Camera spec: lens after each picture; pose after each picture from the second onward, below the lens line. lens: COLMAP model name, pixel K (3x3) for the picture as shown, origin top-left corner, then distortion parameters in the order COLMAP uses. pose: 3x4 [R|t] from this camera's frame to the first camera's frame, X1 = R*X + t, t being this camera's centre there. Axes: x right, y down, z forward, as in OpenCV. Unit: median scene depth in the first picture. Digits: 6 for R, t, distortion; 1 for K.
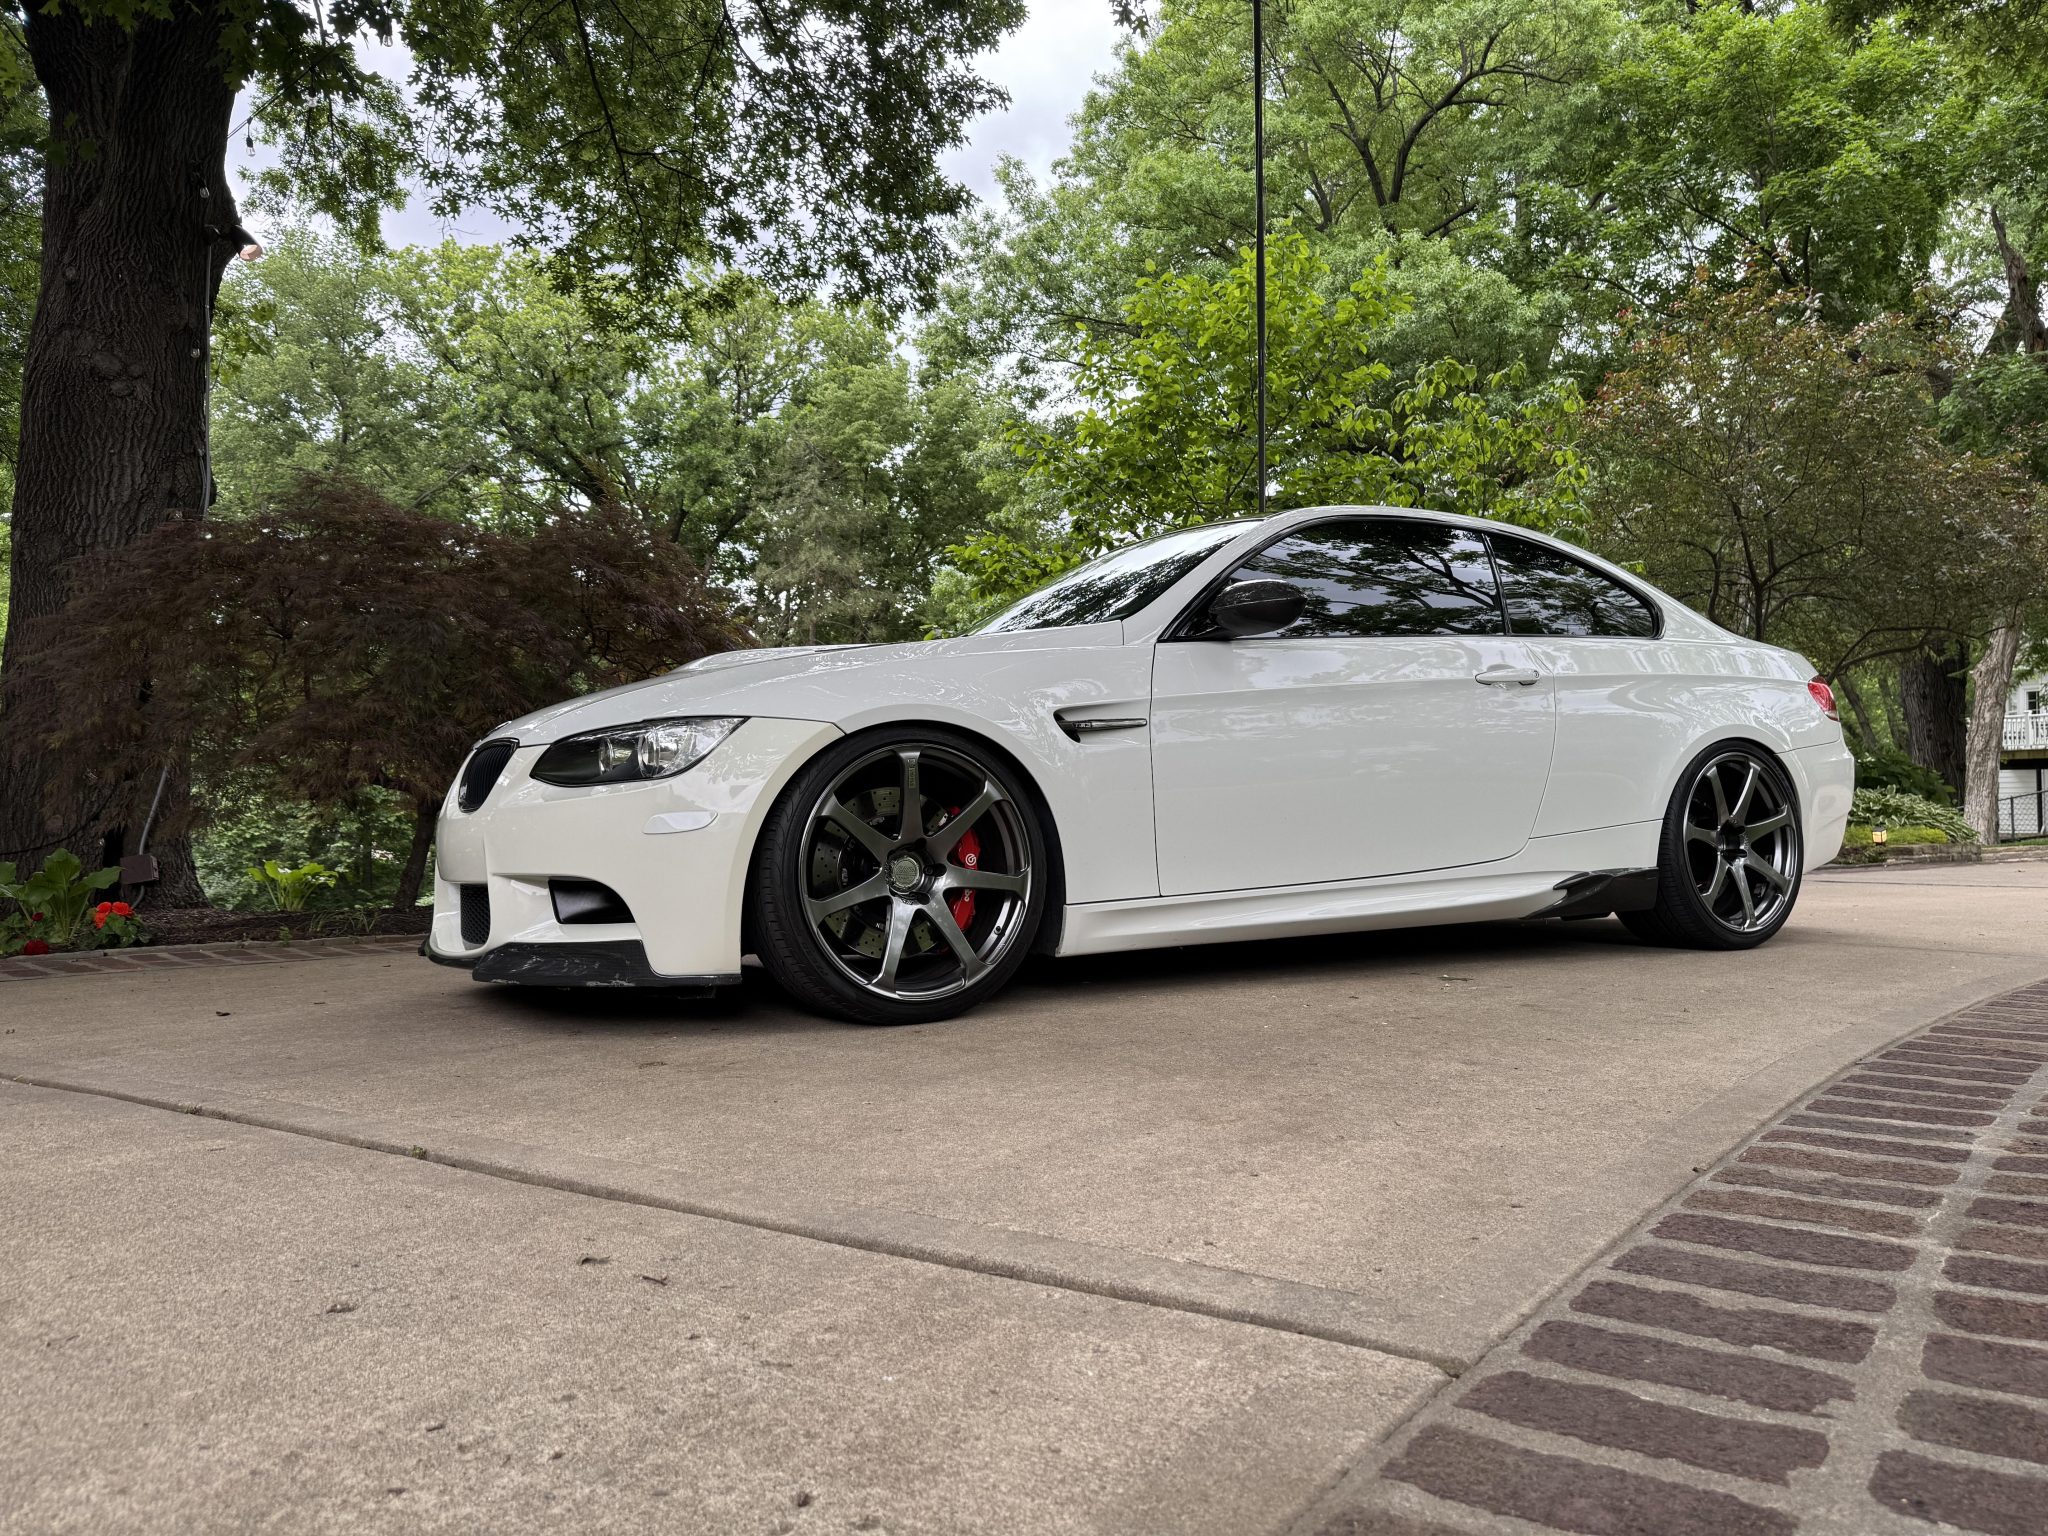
lens RADIAL K [[1447.1, 0, 1028.7], [0, 1447.1, 771.3], [0, 0, 1]] dist [0.098284, -0.159988]
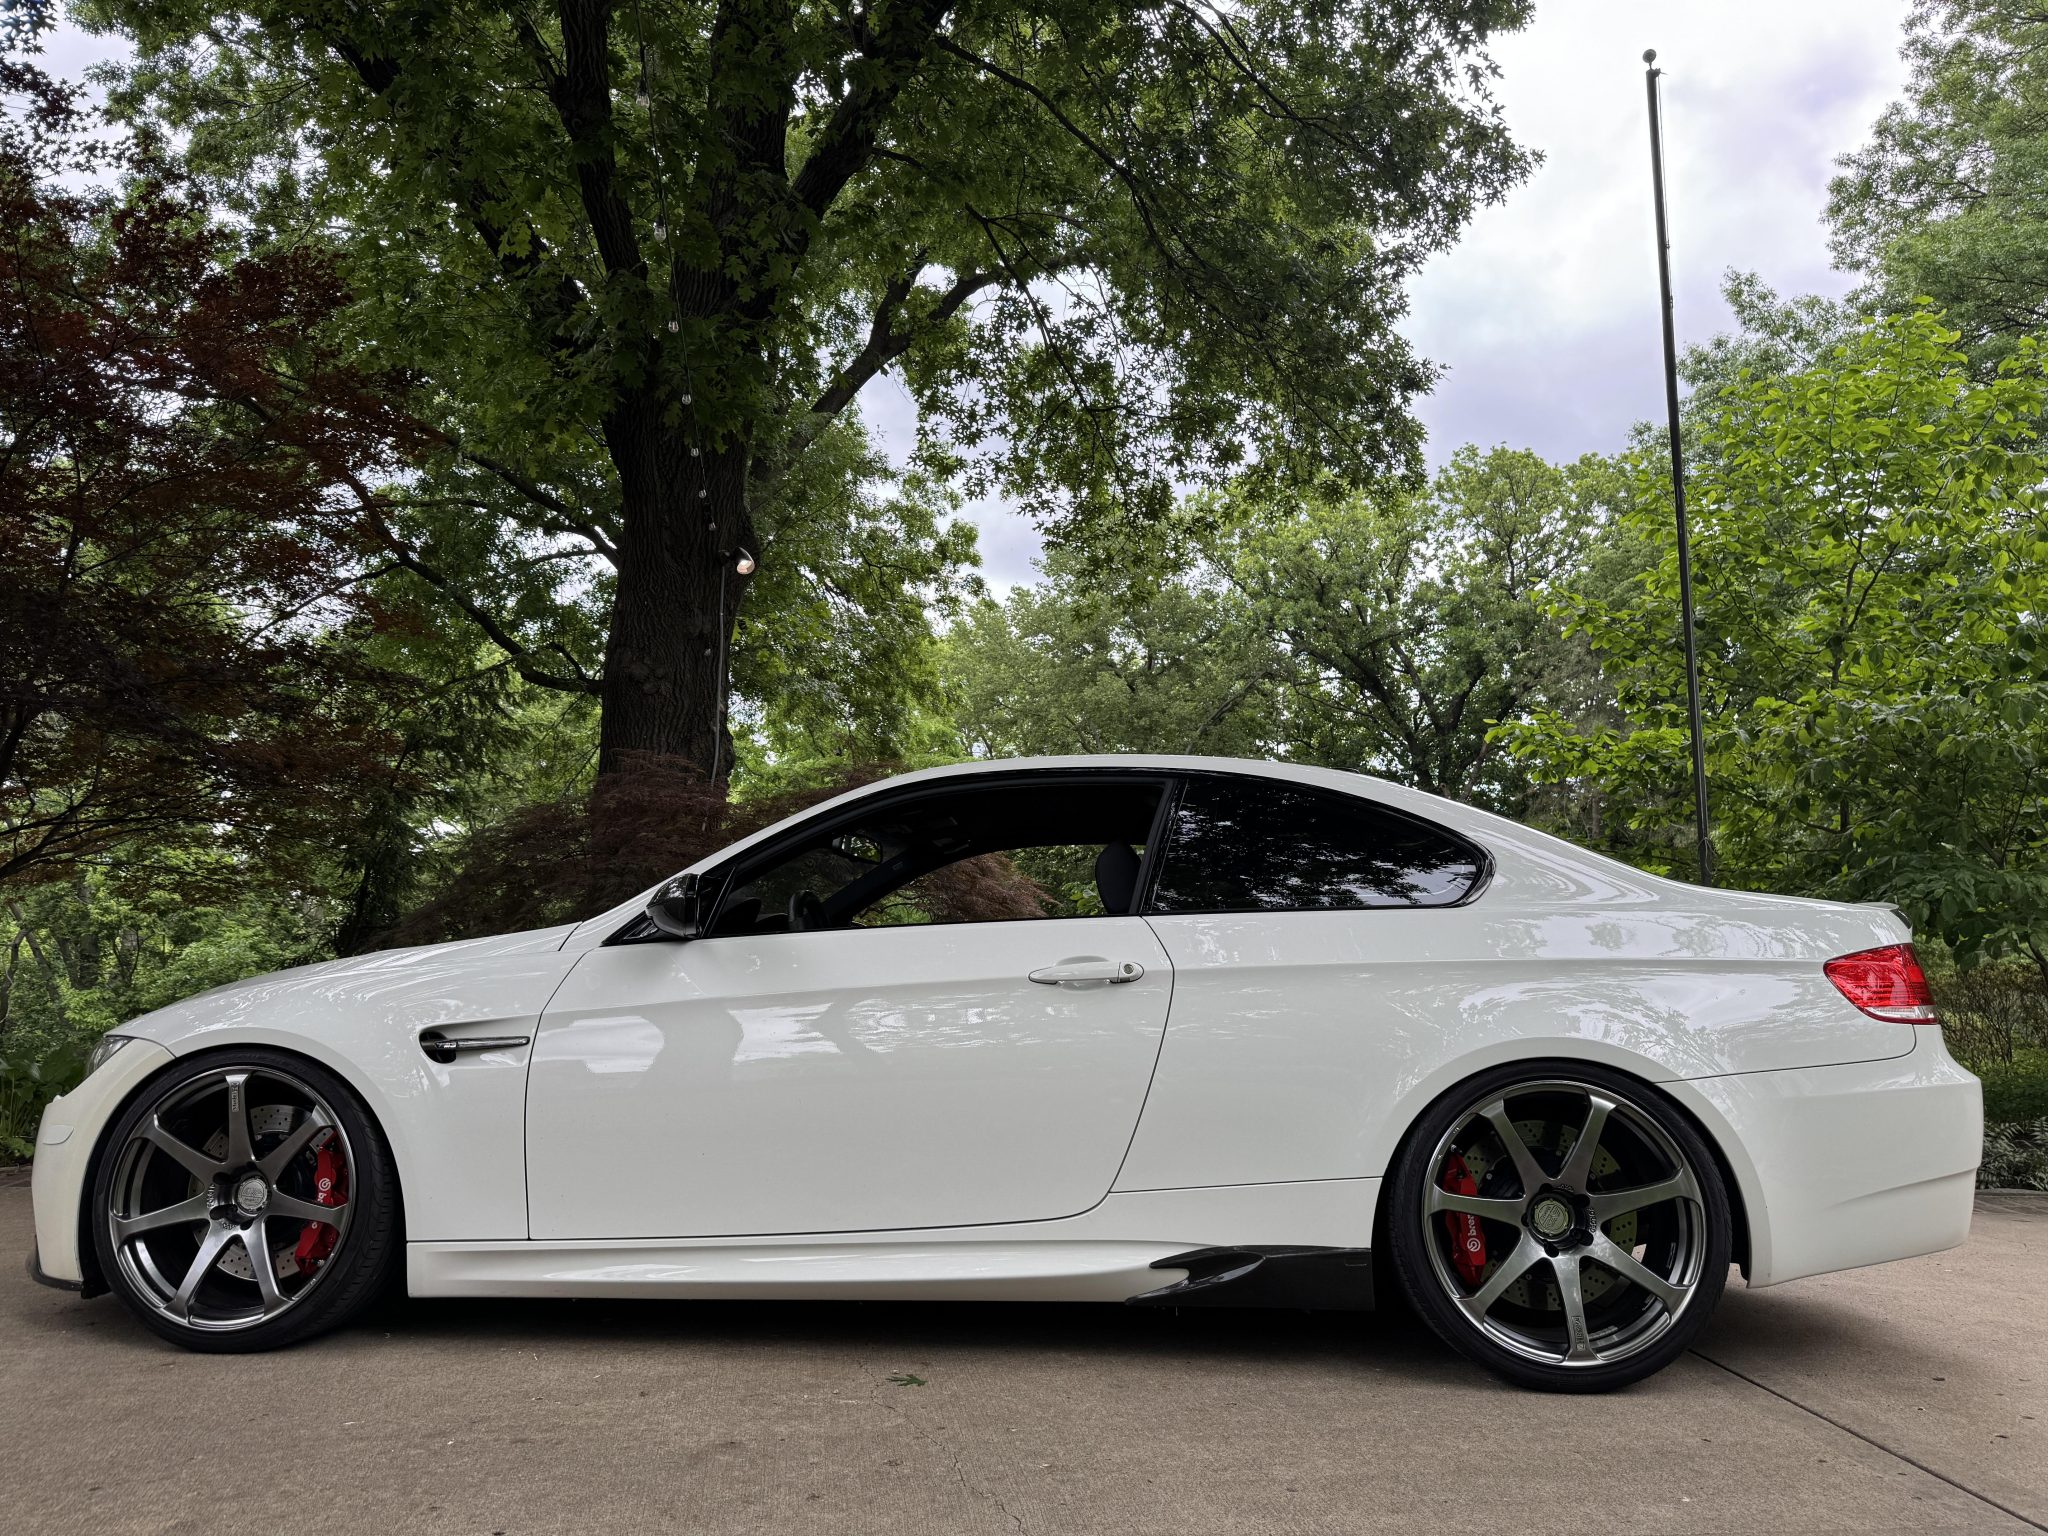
lens RADIAL K [[1432.7, 0, 1024.0], [0, 1432.7, 768.0], [0, 0, 1]] dist [0.021263, -0.020151]
pose [[0.817239, -0.070476, -0.571974, 0.111715], [0.000575, 0.992594, -0.121482, -0.012202], [0.576299, 0.098951, 0.811226, 0.054685]]
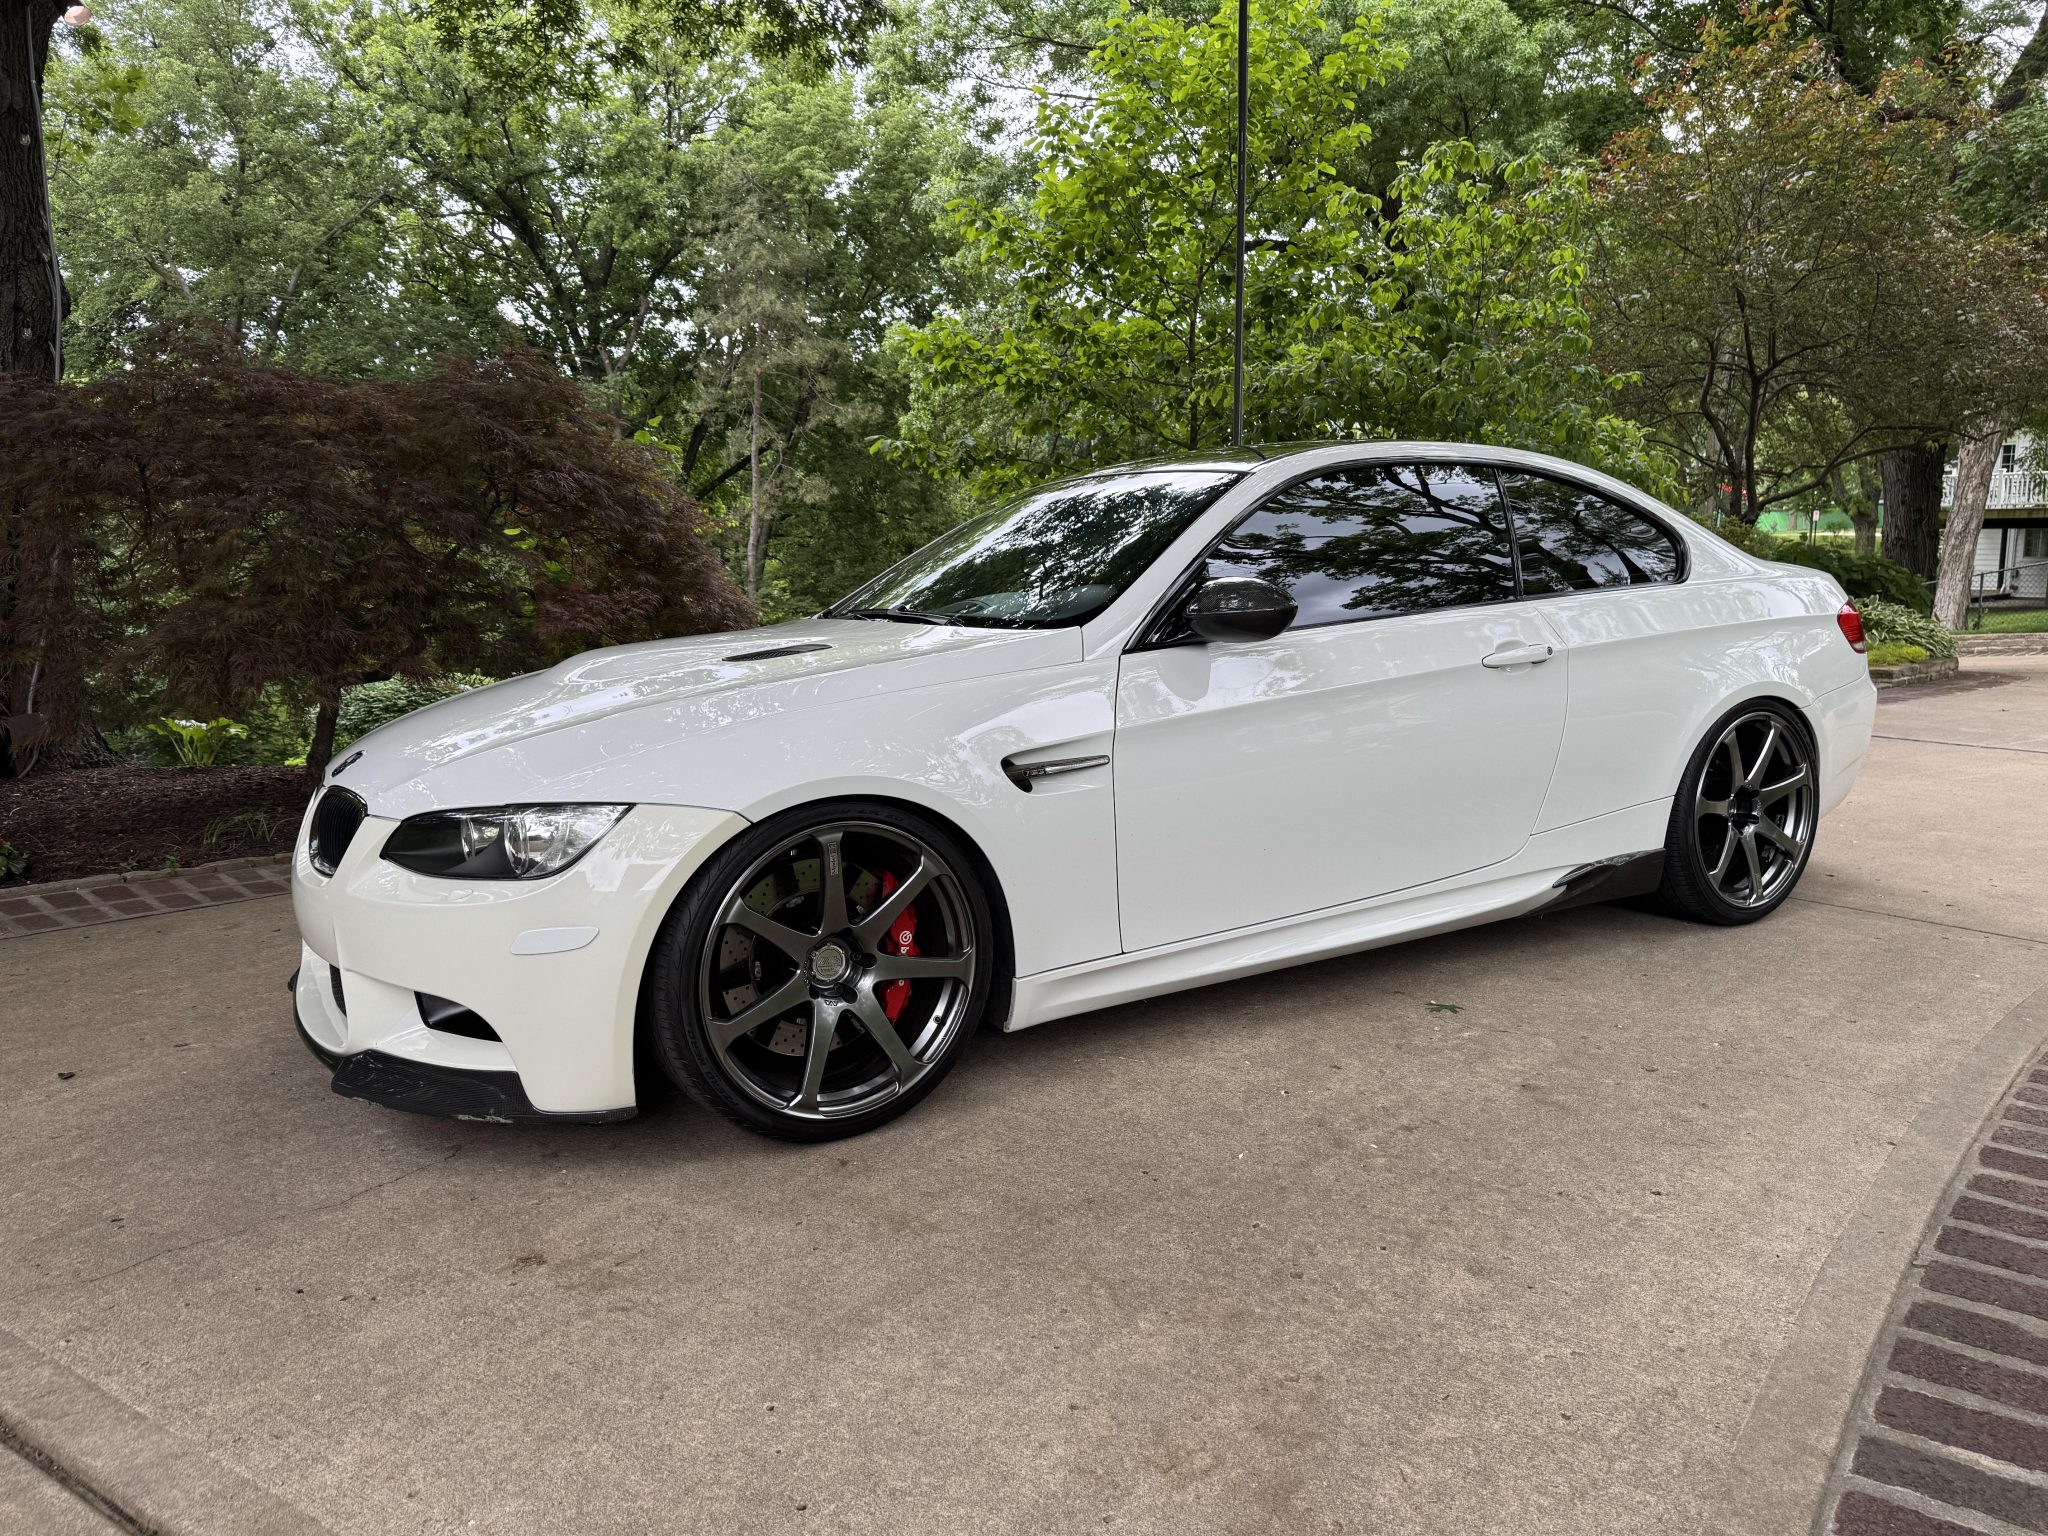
lens RADIAL K [[1460.7, 0, 1024.0], [0, 1460.7, 768.0], [0, 0, 1]] dist [0.031154, -0.046798]
pose [[0.999691, -0.001584, 0.024824, 0.001172], [-0.002808, 0.984408, 0.175879, -0.023170], [-0.024716, -0.175894, 0.984099, 0.019357]]
